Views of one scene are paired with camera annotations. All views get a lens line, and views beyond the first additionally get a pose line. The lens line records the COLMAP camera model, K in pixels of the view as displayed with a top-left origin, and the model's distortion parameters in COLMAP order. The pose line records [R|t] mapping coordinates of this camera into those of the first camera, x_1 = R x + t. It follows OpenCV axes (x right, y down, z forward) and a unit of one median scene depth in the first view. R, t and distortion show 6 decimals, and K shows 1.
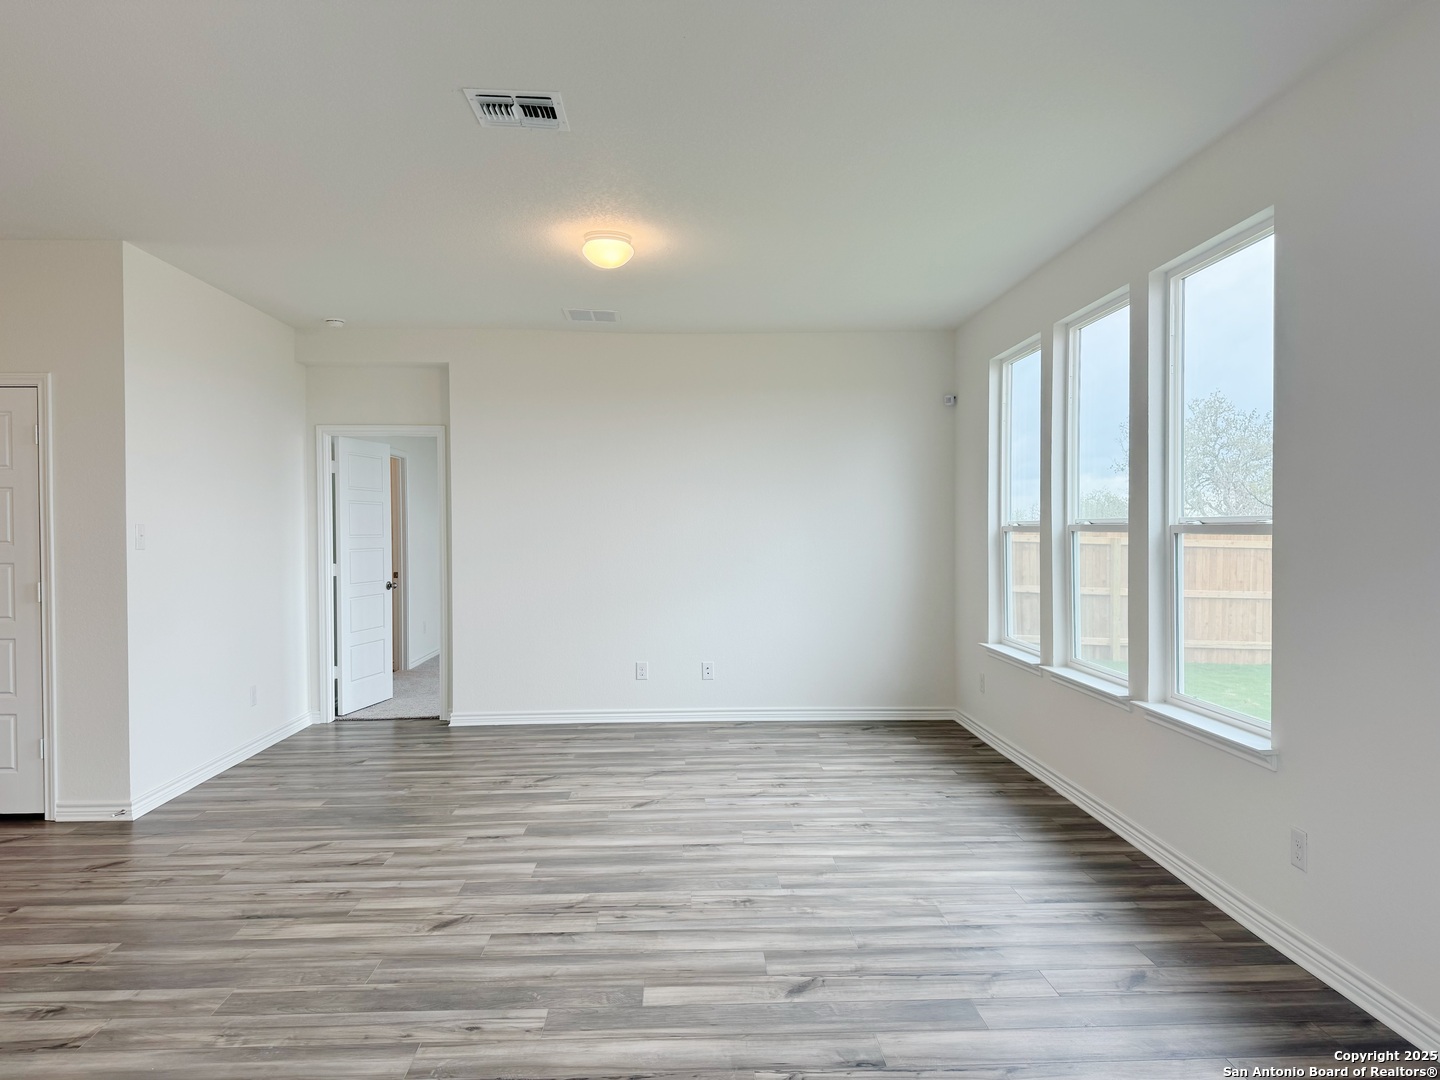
lens RADIAL K [[1000.0, 0, 706.6], [0, 1000.0, 532.2], [0, 0, 1]] dist [0.036104, 0.001401]
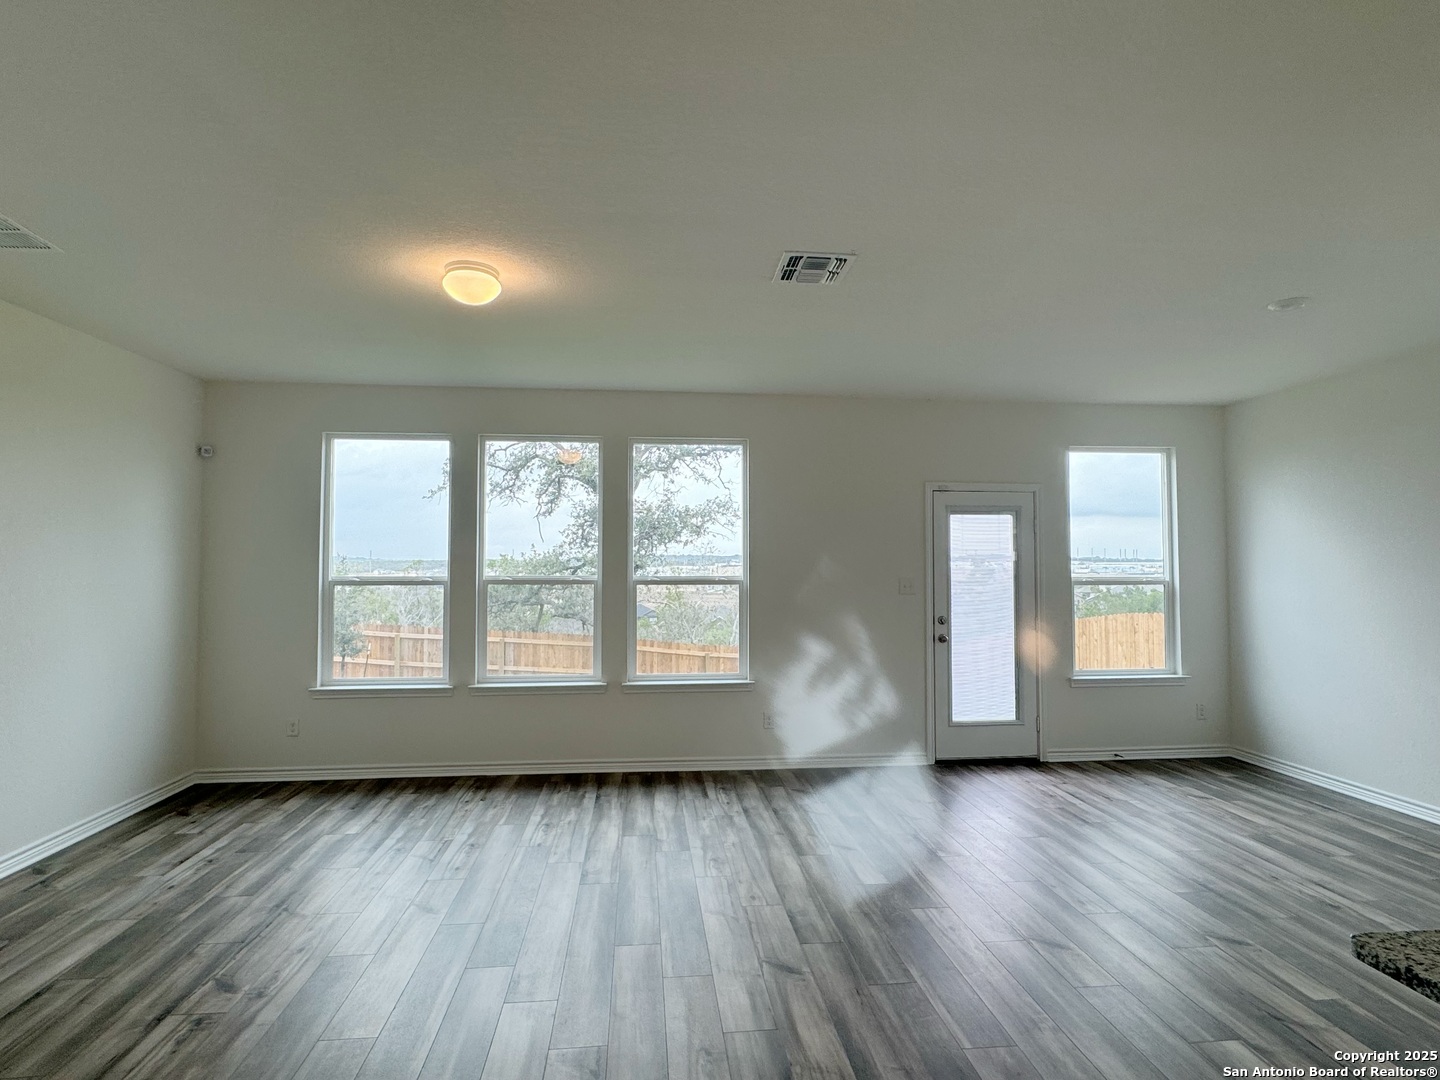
lens RADIAL K [[765.0, 0, 724.1], [0, 765.0, 519.9], [0, 0, 1]] dist [0.007730, -0.000259]
pose [[-0.080404, 0.078083, 0.993699, -0.868967], [0.008164, 0.996945, -0.077678, -0.005999], [-0.996729, 0.001867, -0.080796, 0.915074]]
